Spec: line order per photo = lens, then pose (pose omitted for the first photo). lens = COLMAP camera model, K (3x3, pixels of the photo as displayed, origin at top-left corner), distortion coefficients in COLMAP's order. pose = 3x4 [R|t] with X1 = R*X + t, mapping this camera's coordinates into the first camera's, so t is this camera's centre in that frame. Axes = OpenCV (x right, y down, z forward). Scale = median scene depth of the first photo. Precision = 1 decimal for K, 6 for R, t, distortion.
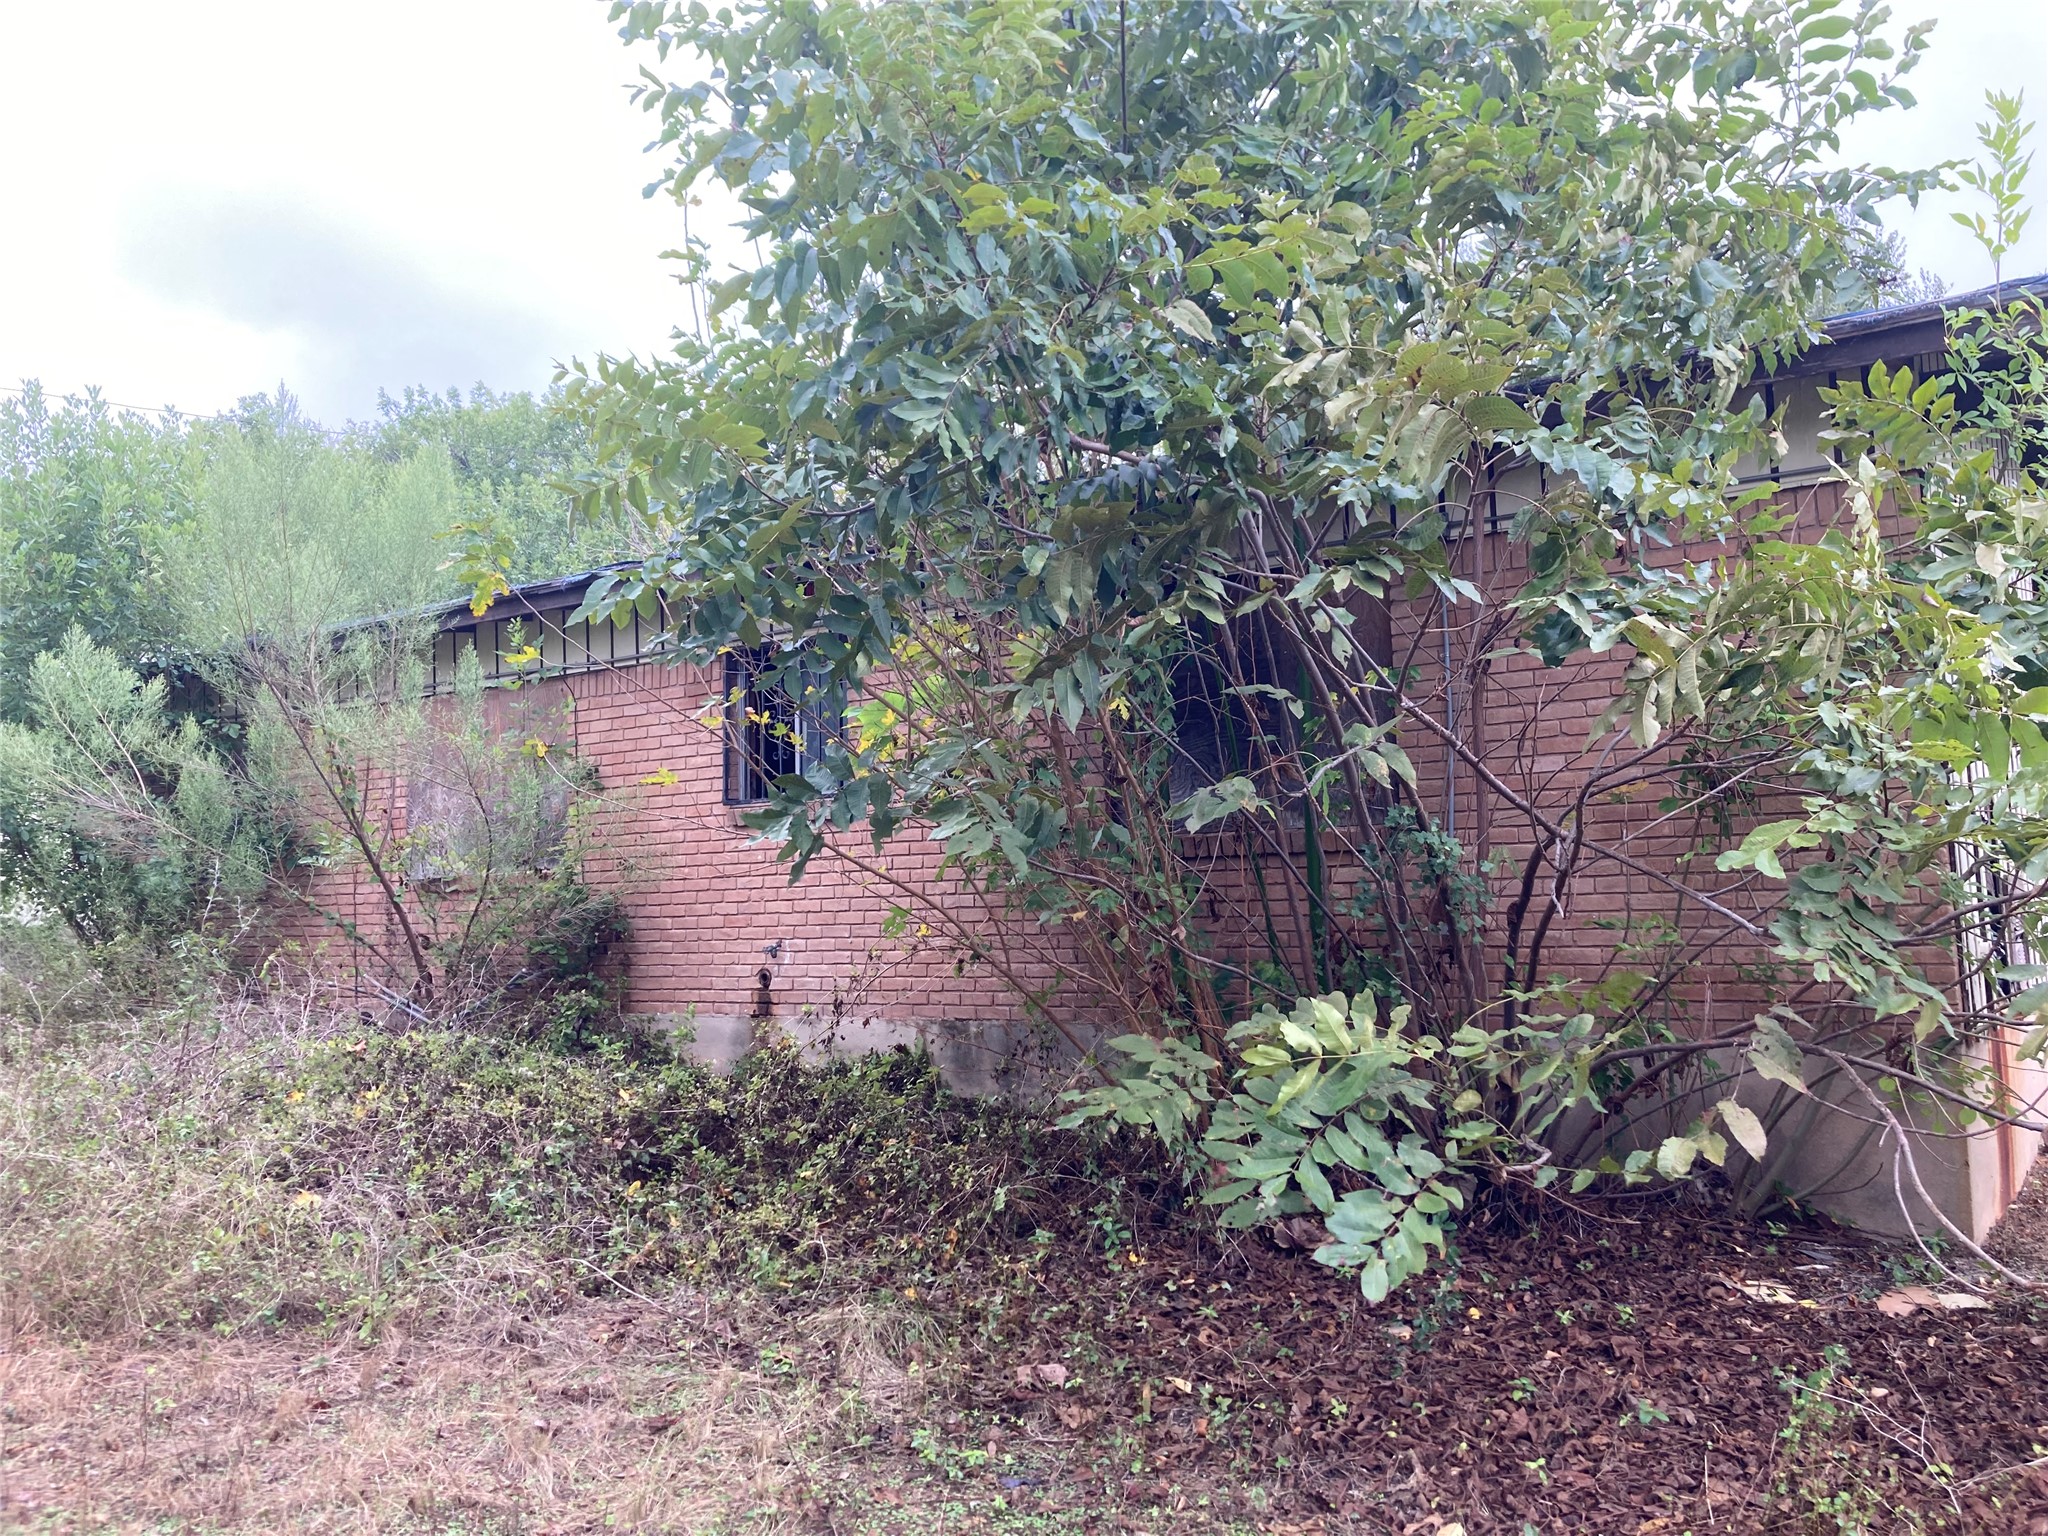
lens RADIAL K [[1684.4, 0, 1017.1], [0, 1684.4, 759.6], [0, 0, 1]] dist [-0.007219, -0.043799]
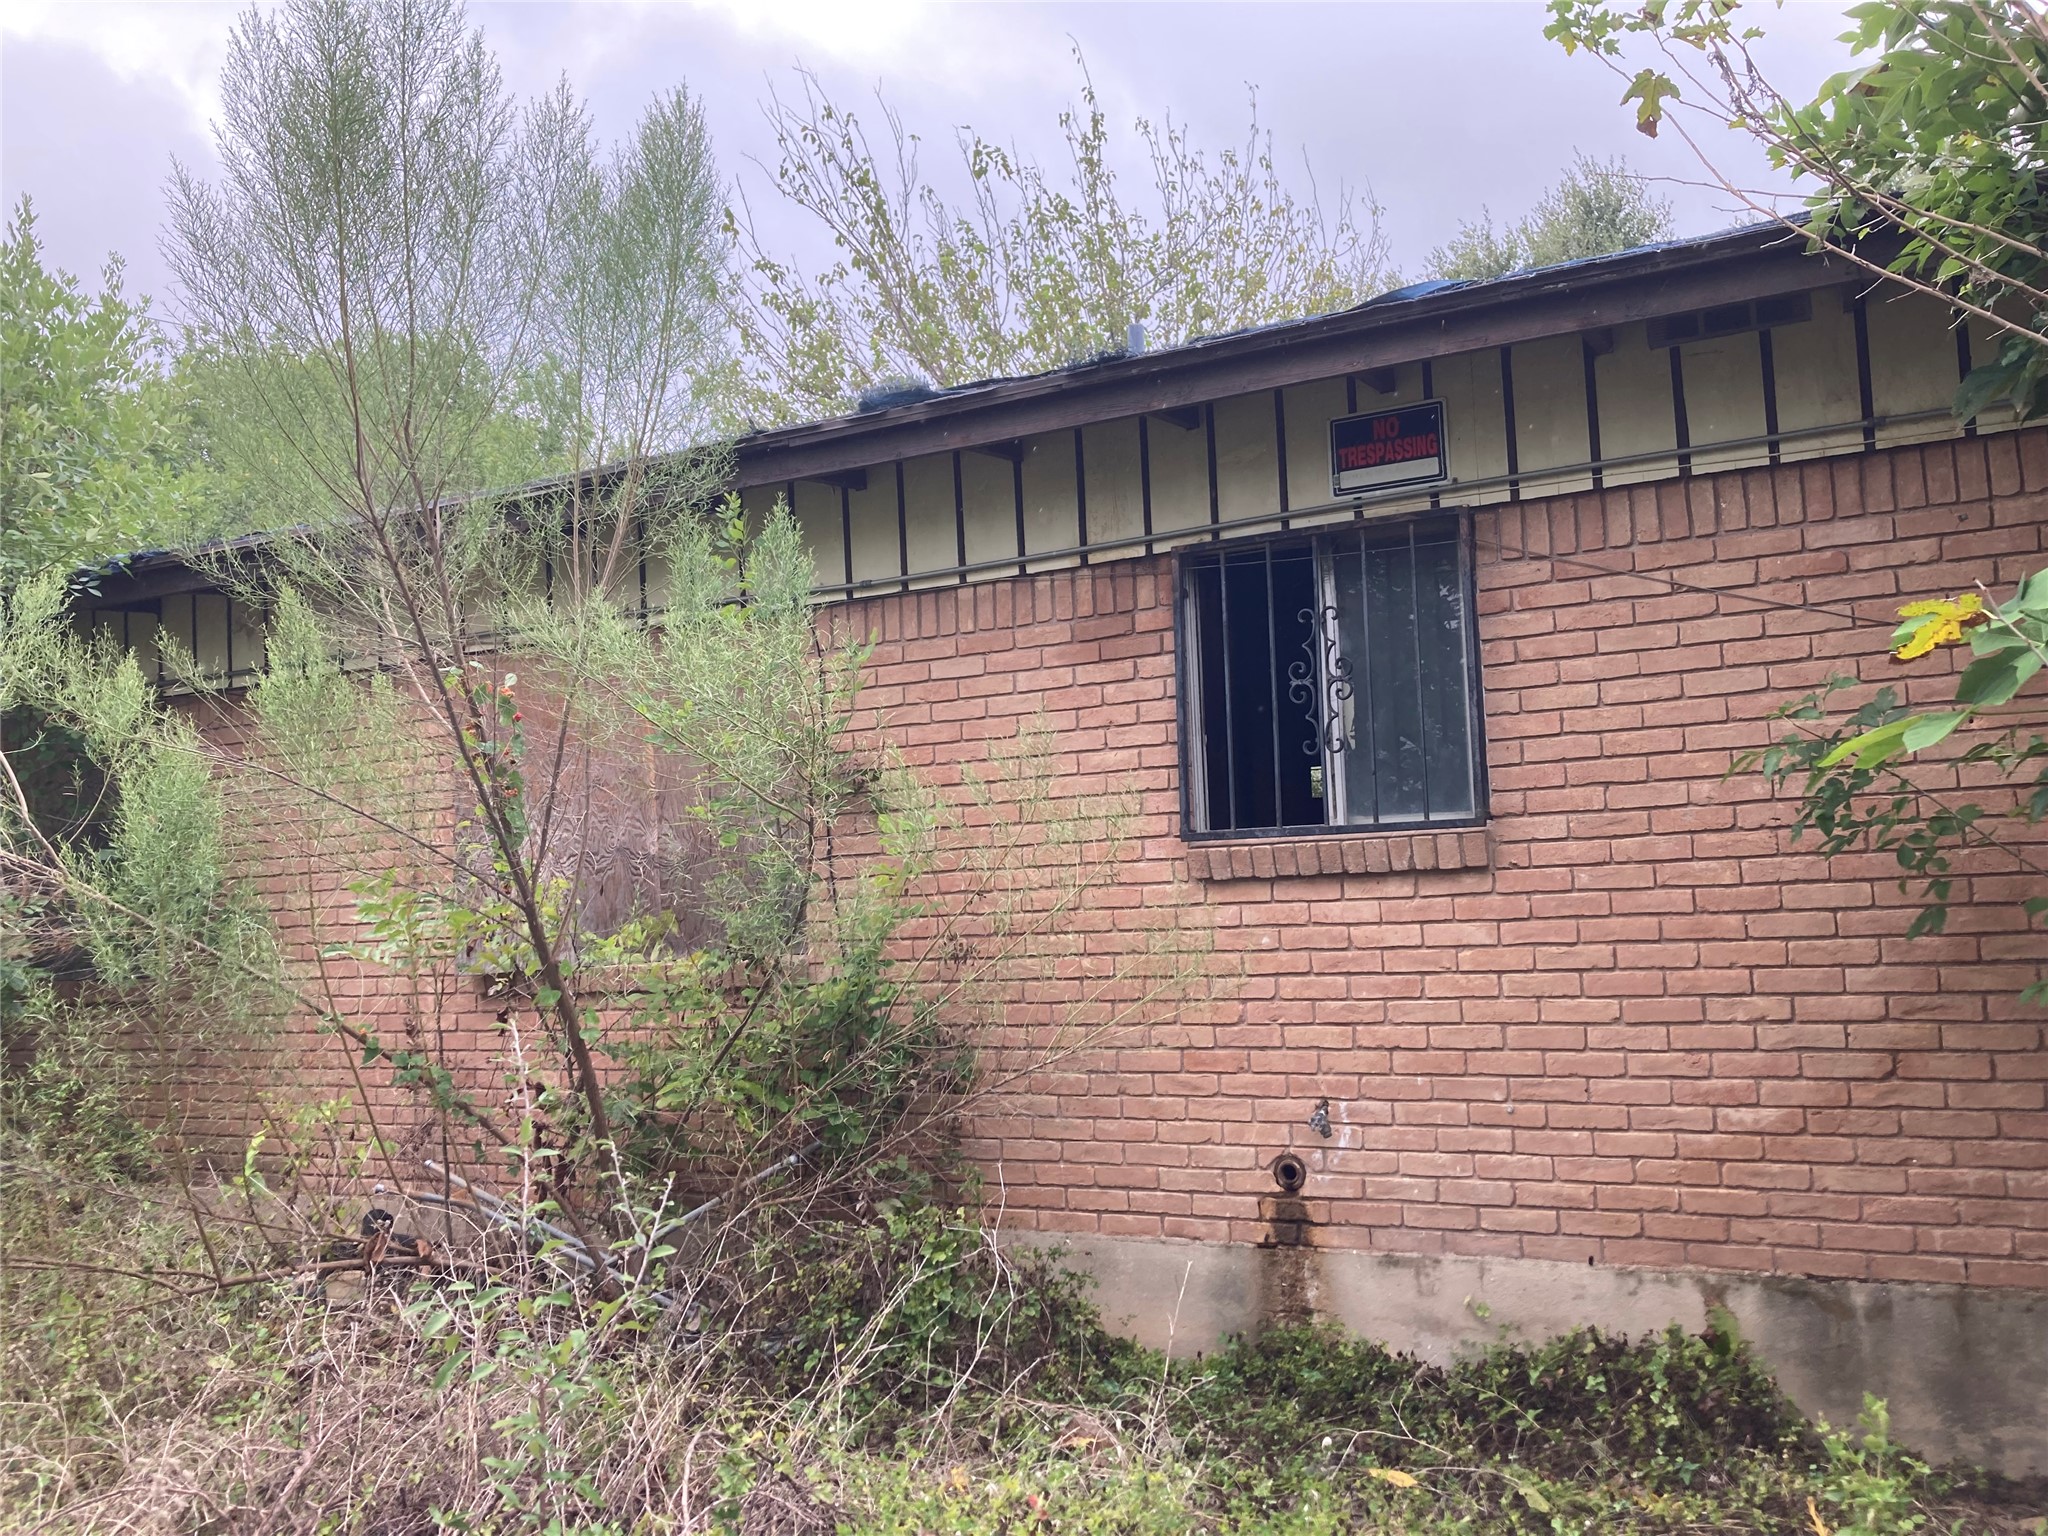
lens RADIAL K [[1684.4, 0, 1017.1], [0, 1684.4, 759.6], [0, 0, 1]] dist [-0.007219, -0.043799]
pose [[0.990976, 0.006284, 0.133894, -0.296371], [-0.003925, 0.999833, -0.017873, 0.010705], [-0.133984, 0.017187, 0.990835, 0.478803]]
